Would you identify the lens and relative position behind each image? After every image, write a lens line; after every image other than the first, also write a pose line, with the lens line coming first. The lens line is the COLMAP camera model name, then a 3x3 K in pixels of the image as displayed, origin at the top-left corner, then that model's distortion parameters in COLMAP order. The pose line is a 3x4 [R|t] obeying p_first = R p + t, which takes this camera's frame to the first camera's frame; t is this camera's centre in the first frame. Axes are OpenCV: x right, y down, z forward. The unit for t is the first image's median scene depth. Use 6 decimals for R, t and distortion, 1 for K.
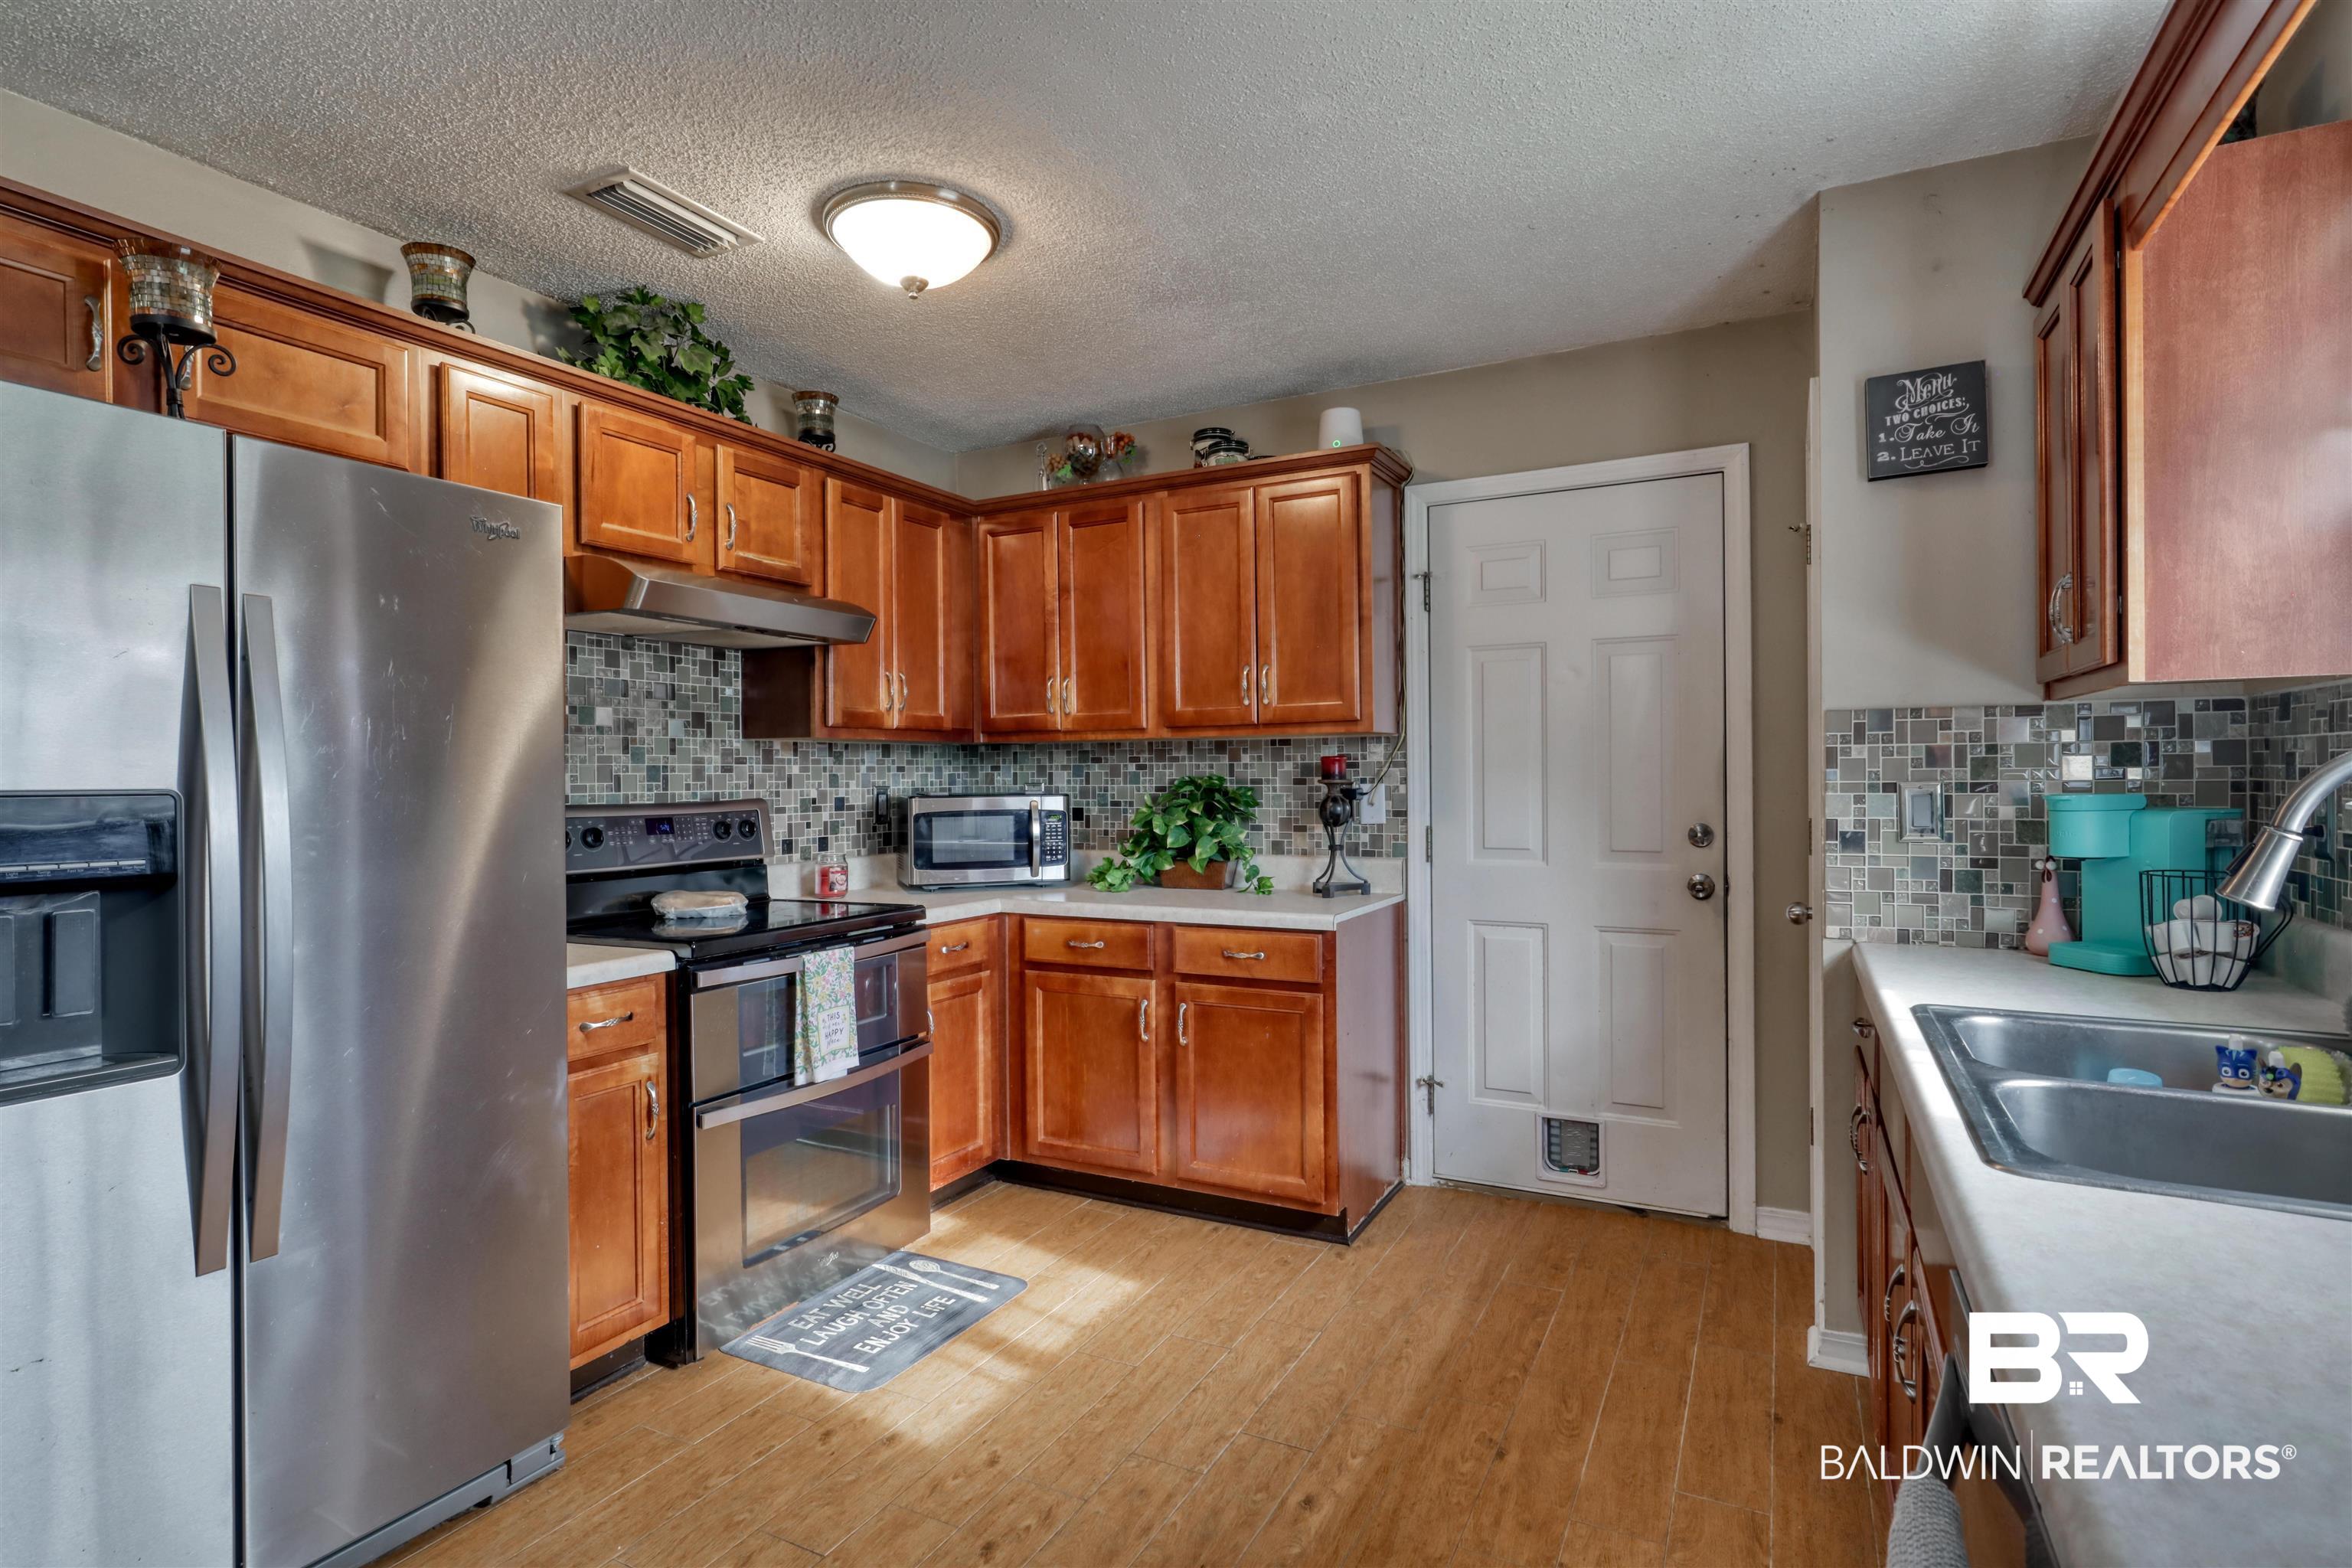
lens RADIAL K [[1174.1, 0, 1176.0], [0, 1174.1, 784.0], [0, 0, 1]] dist [-0.002113, 0.001543]
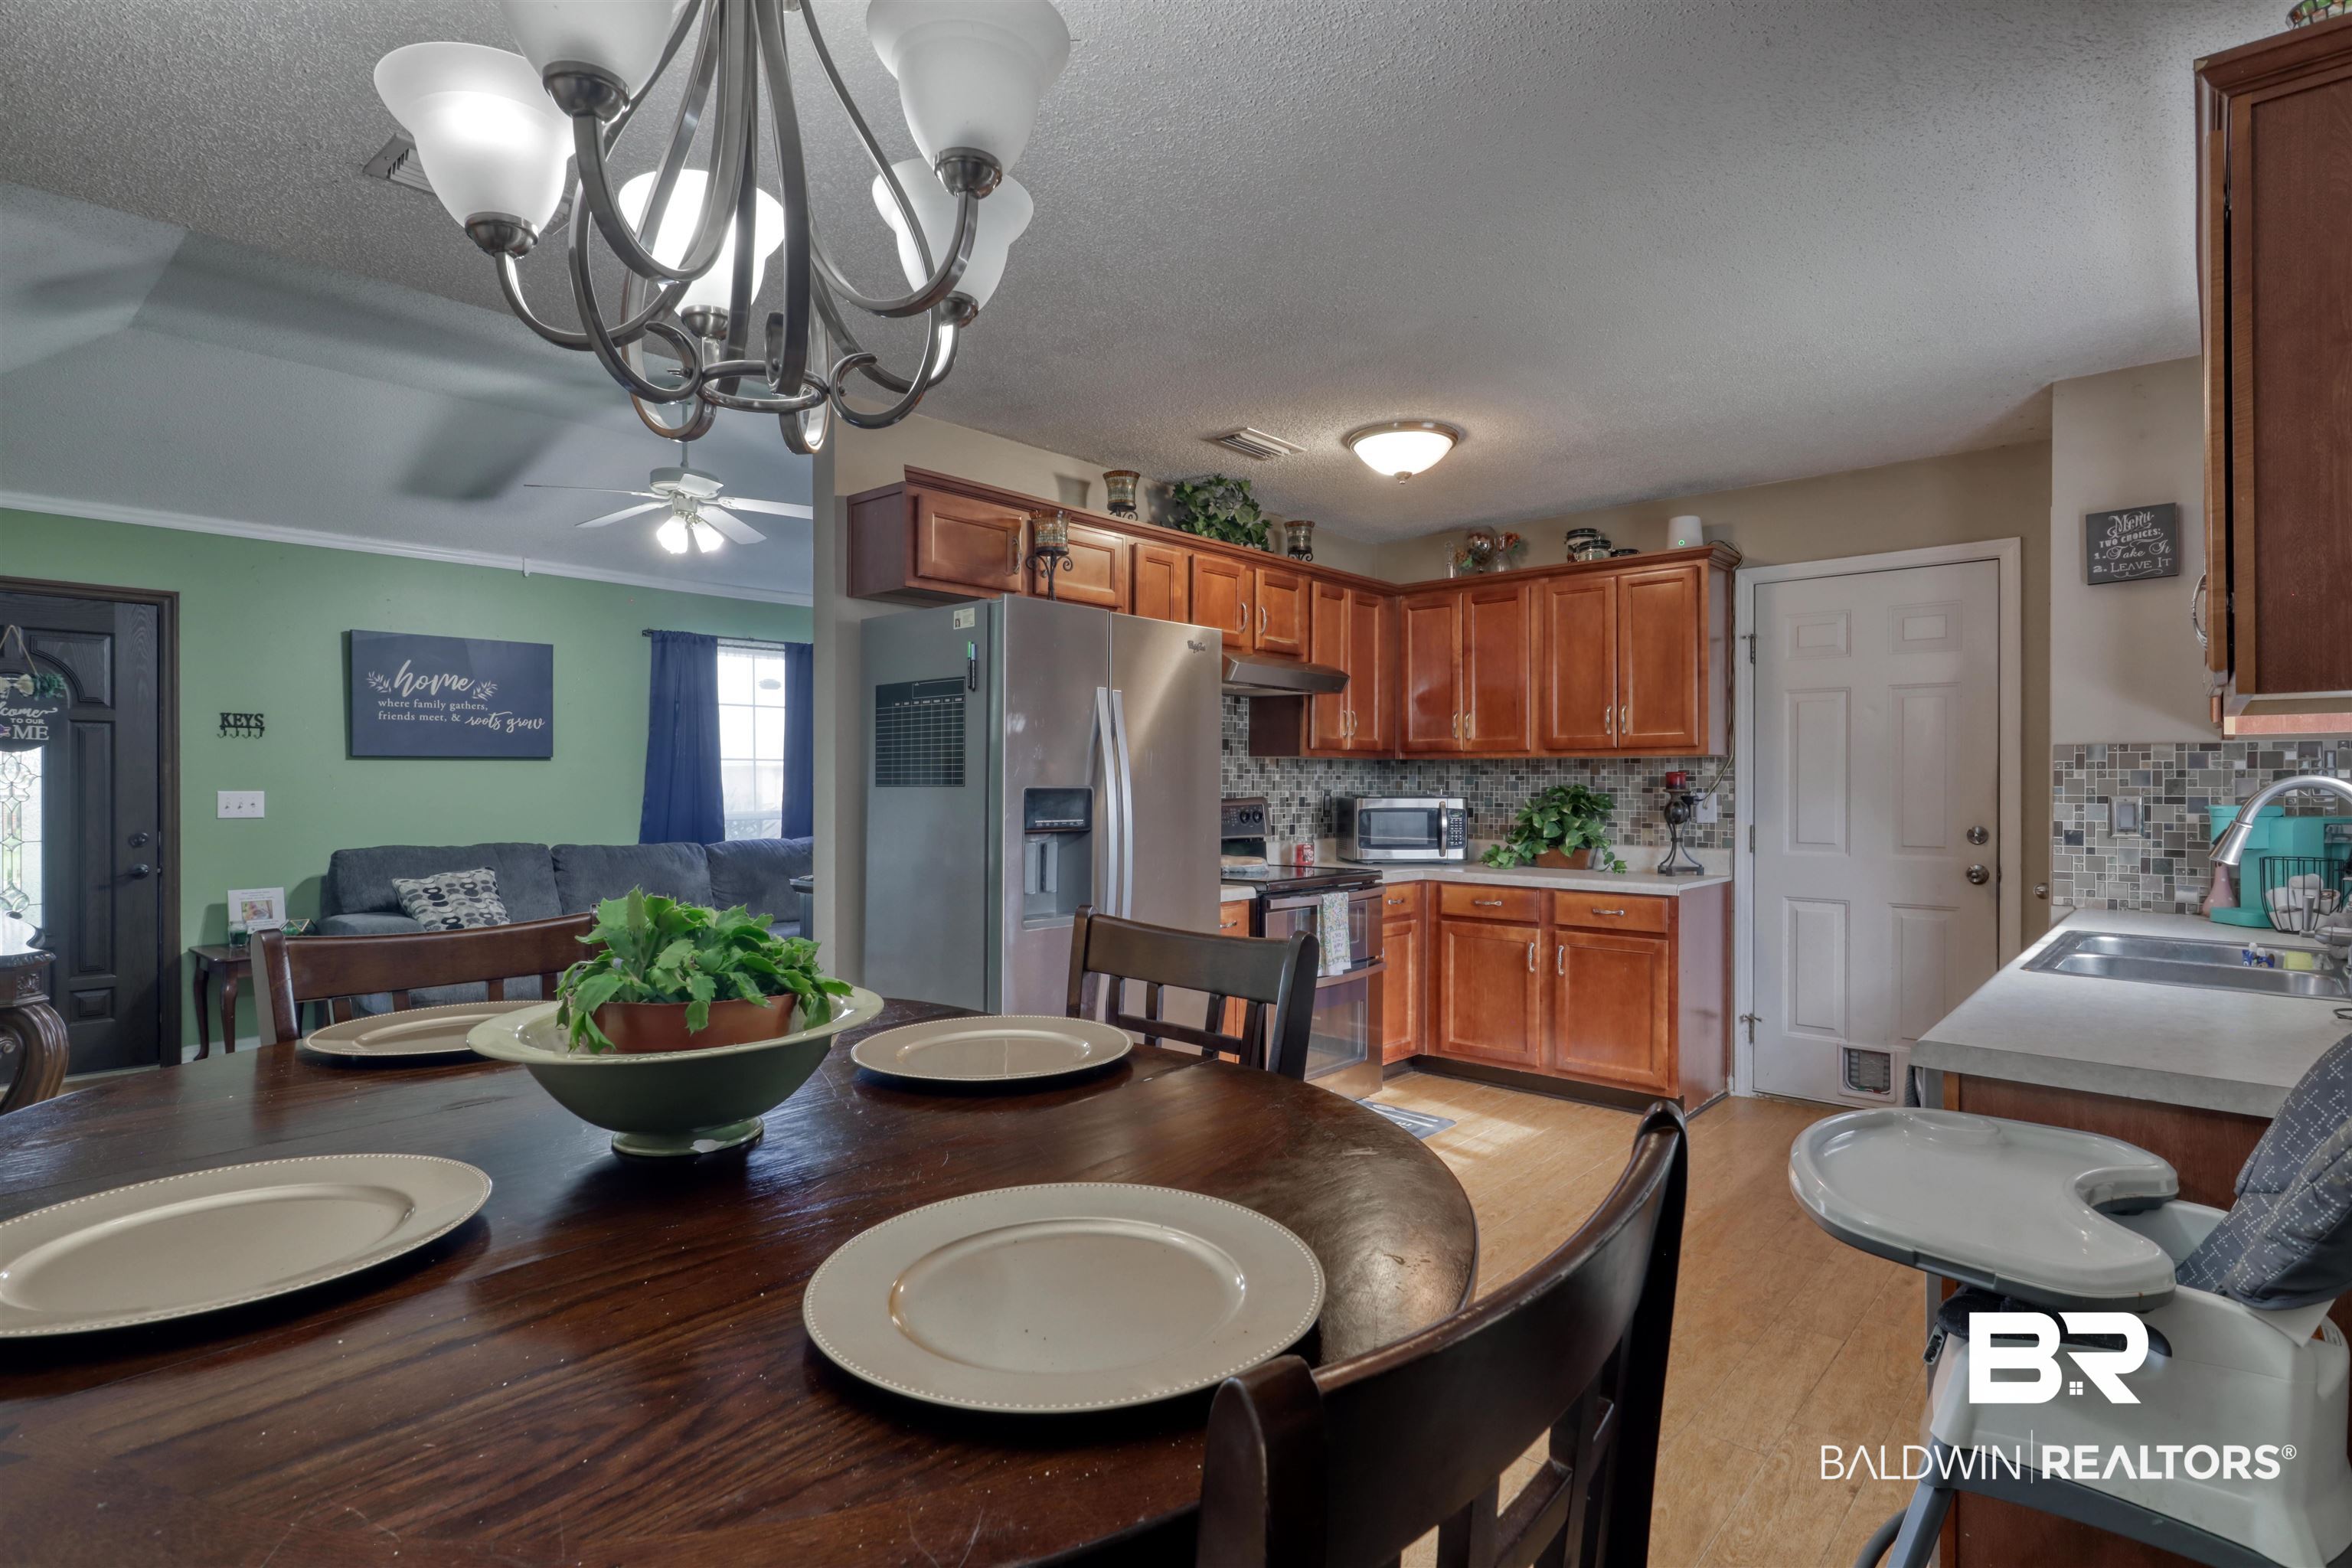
lens RADIAL K [[1174.1, 0, 1176.0], [0, 1174.1, 784.0], [0, 0, 1]] dist [-0.002113, 0.001543]
pose [[0.968684, 0.012293, -0.247993, -0.091071], [-0.013689, 0.999899, -0.003908, 0.003472], [0.247920, 0.007180, 0.968754, -0.466565]]
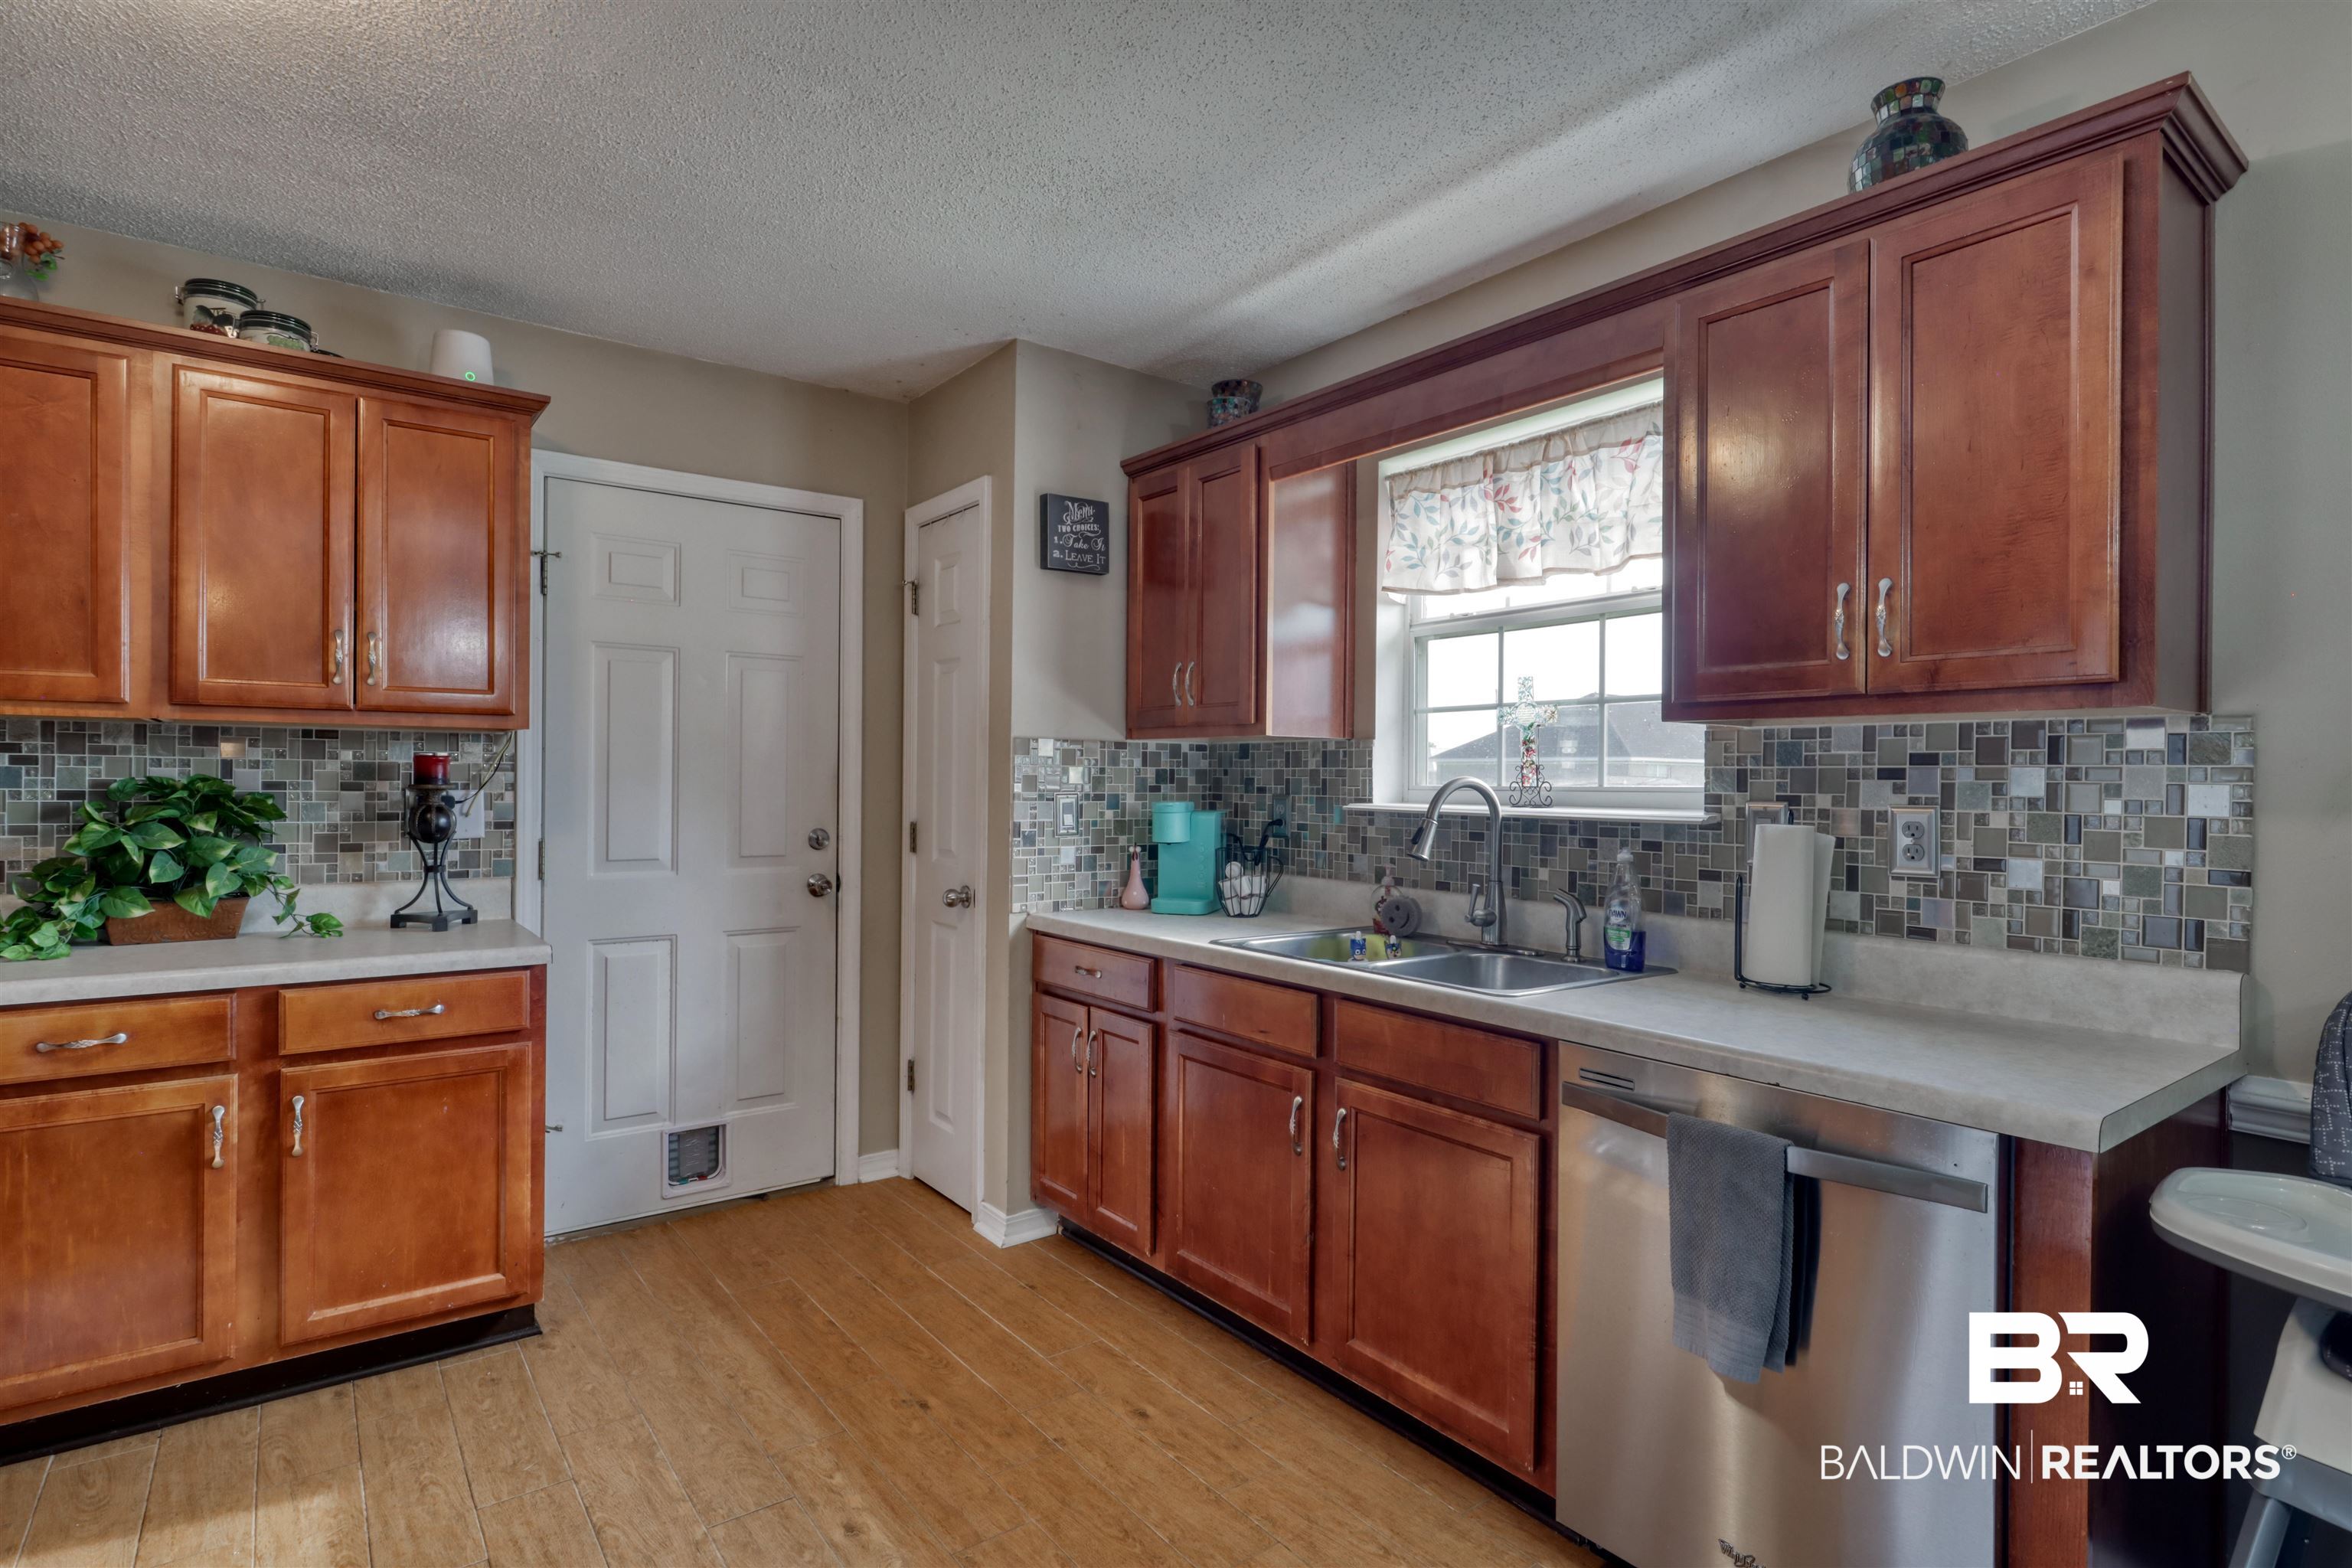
lens RADIAL K [[1174.1, 0, 1176.0], [0, 1174.1, 784.0], [0, 0, 1]] dist [-0.002113, 0.001543]
pose [[0.431722, 0.012330, 0.901922, -0.391187], [-0.006817, 0.999923, -0.010407, 0.000651], [-0.901981, -0.001656, 0.431773, 0.200509]]
